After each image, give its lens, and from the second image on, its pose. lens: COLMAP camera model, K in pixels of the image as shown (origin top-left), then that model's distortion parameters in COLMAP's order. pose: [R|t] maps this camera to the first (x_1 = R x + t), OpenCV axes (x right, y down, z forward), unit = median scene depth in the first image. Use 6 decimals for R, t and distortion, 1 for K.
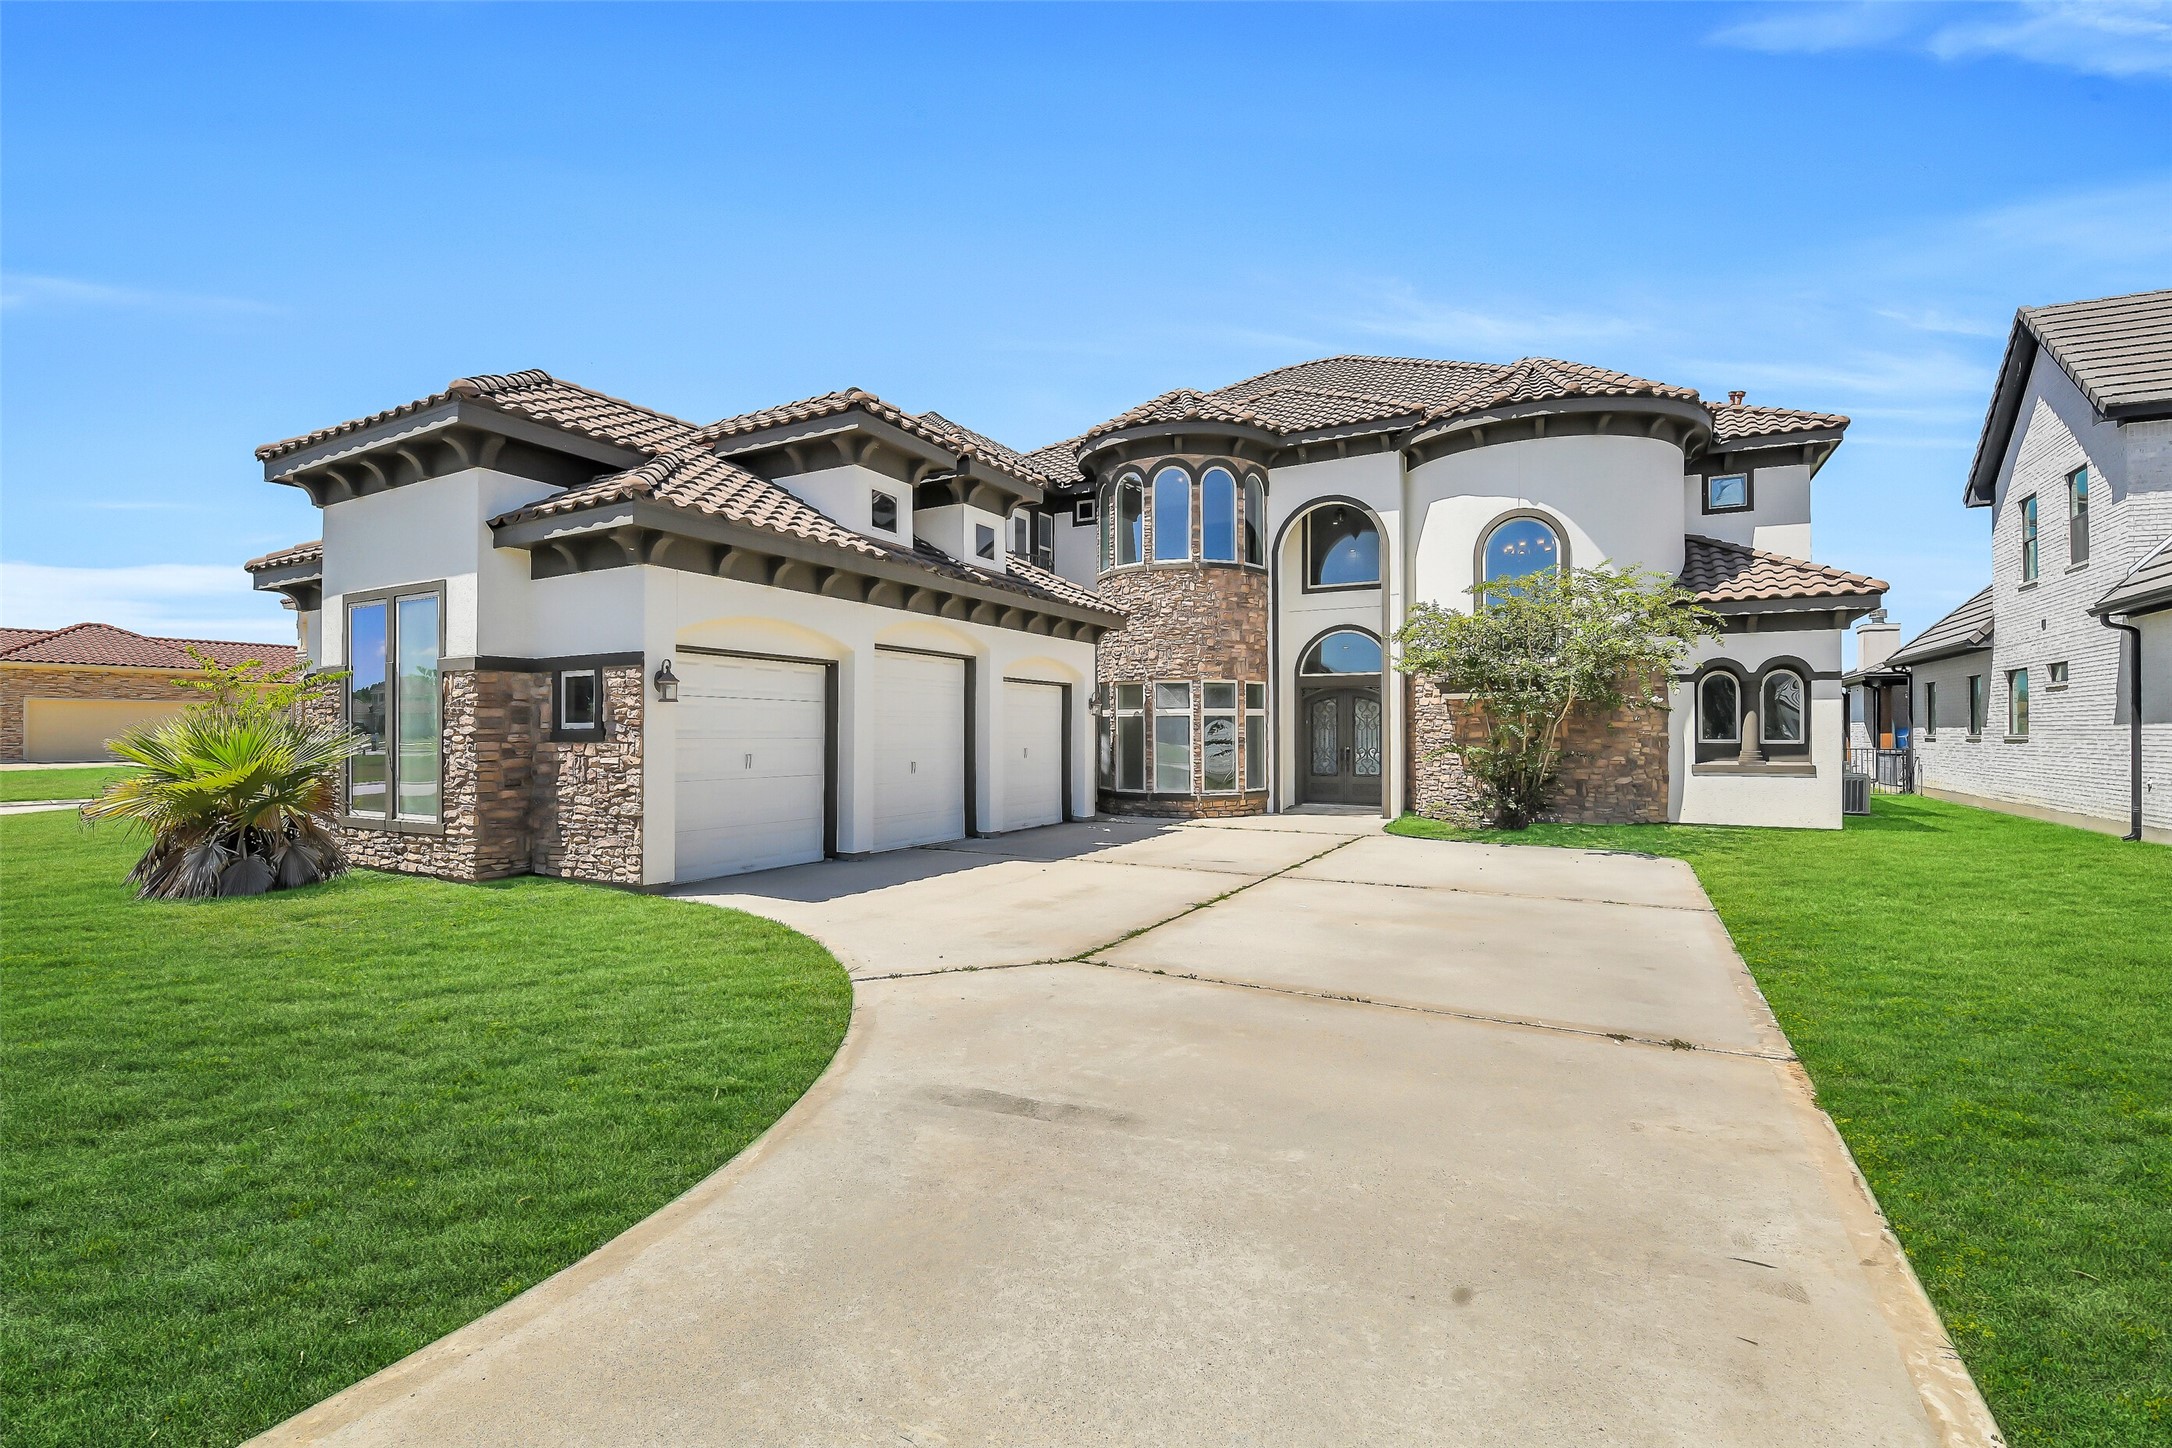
lens RADIAL K [[943.4, 0, 1086.0], [0, 943.4, 724.0], [0, 0, 1]] dist [0.023360, -0.000095]
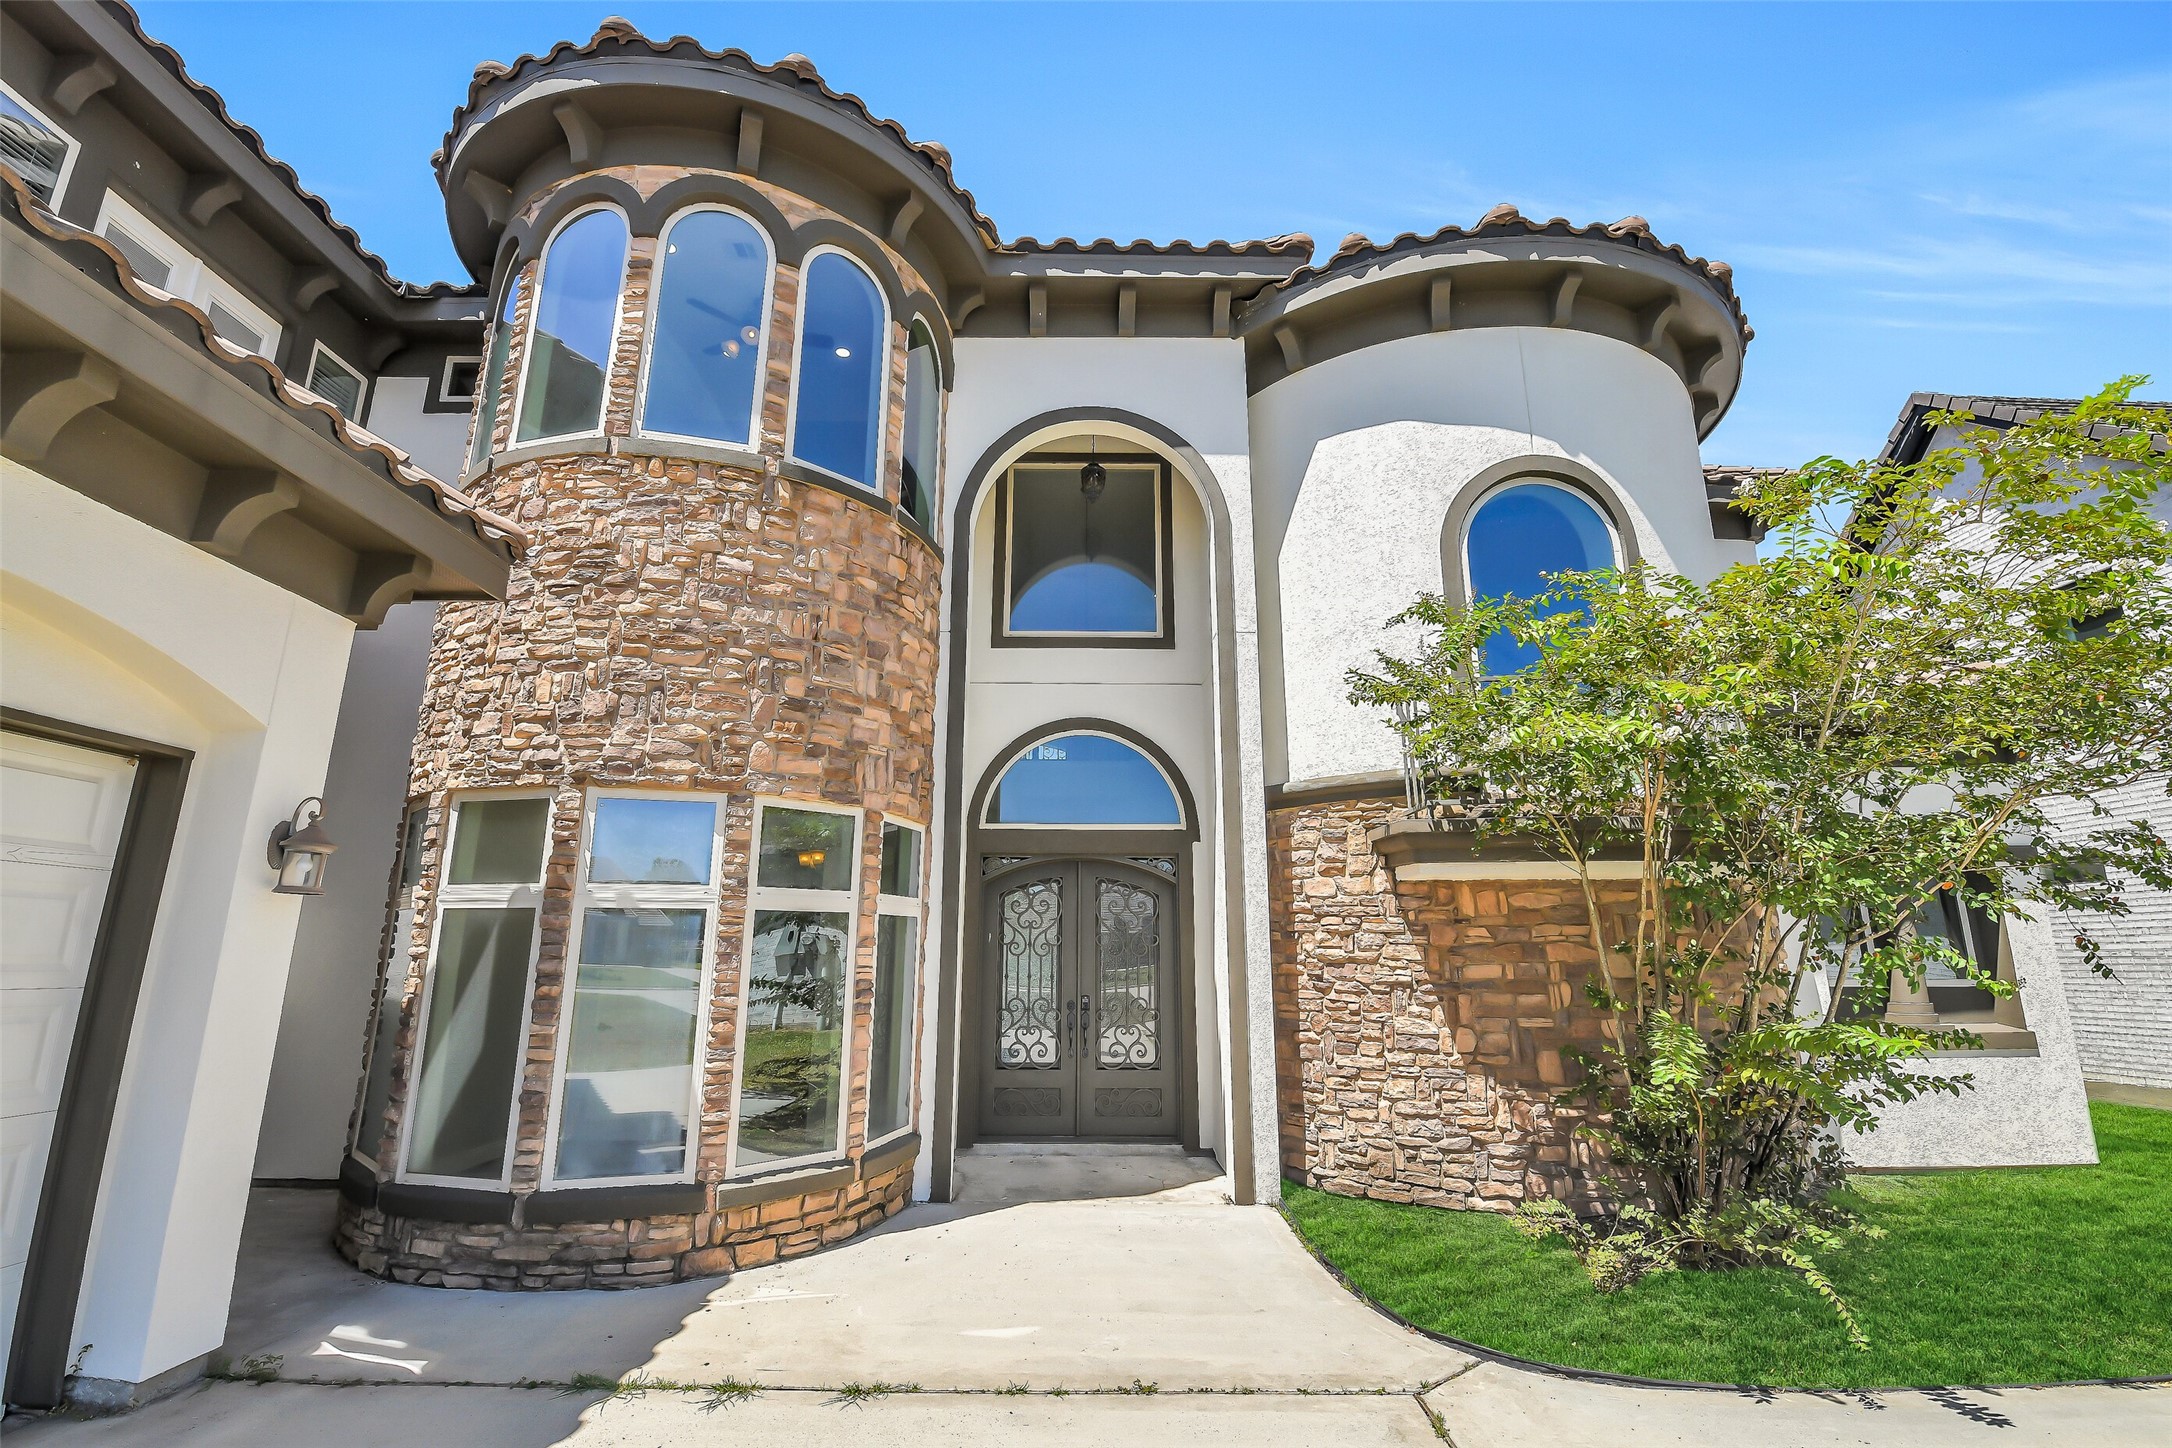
lens RADIAL K [[928.0, 0, 1076.9], [0, 928.0, 727.2], [0, 0, 1]] dist [-0.011332, -0.000383]
pose [[0.869823, 0.119966, 0.478556, 0.063330], [-0.008246, 0.973386, -0.229023, 0.001572], [-0.493295, 0.195263, 0.847663, 0.674333]]
